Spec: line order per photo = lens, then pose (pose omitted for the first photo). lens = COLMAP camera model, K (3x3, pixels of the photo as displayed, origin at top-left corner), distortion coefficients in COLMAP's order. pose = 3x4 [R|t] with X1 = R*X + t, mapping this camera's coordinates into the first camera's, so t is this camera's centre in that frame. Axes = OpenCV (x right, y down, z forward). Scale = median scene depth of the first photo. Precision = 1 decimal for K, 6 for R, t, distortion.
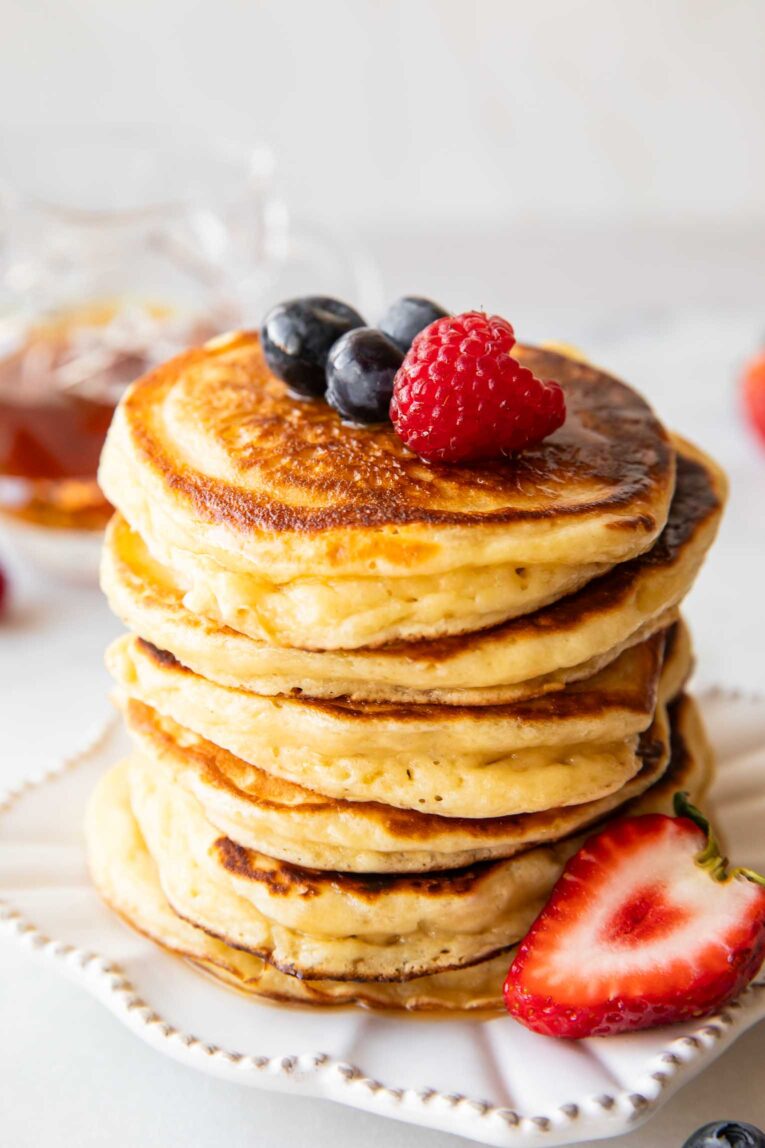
lens RADIAL K [[1939.6, 0, 382.5], [0, 1939.6, 574.0], [0, 0, 1]] dist [0.012634, -0.111417]
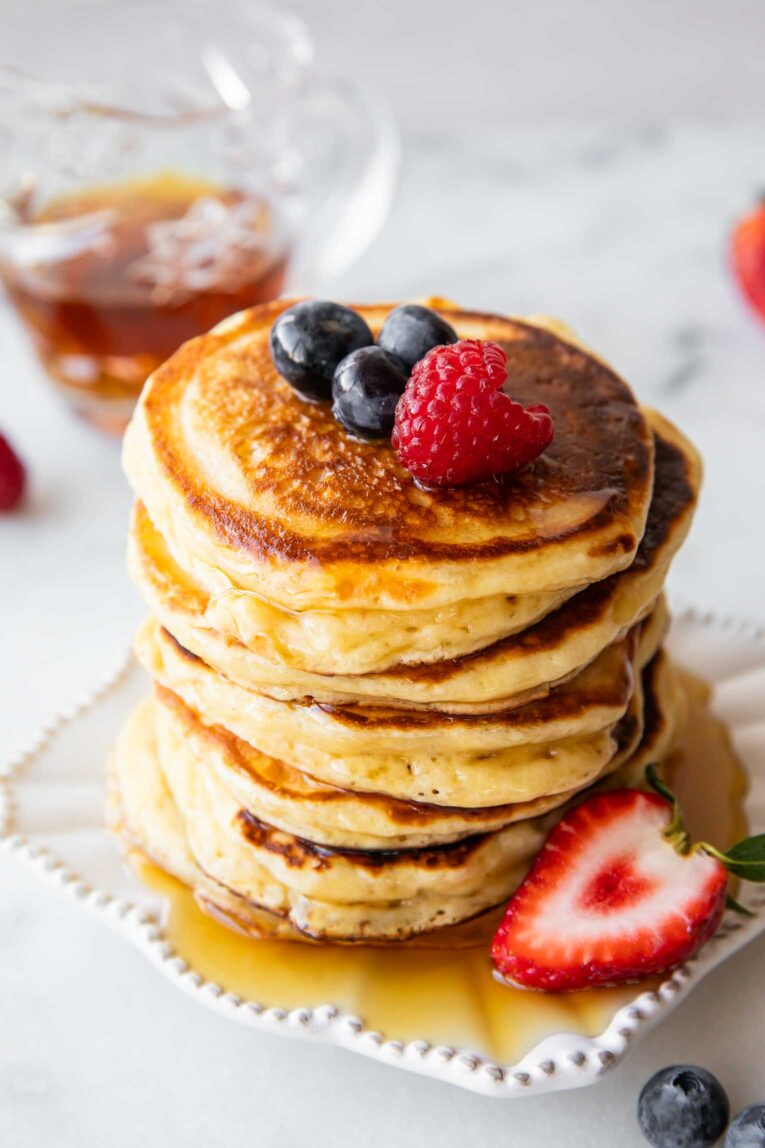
lens RADIAL K [[1939.6, 0, 382.5], [0, 1939.6, 574.0], [0, 0, 1]] dist [0.012634, -0.111417]
pose [[0.999984, -0.002589, 0.004966, -0.007181], [0.001623, 0.982643, 0.185497, -0.215190], [-0.005360, -0.185486, 0.982632, -0.084889]]
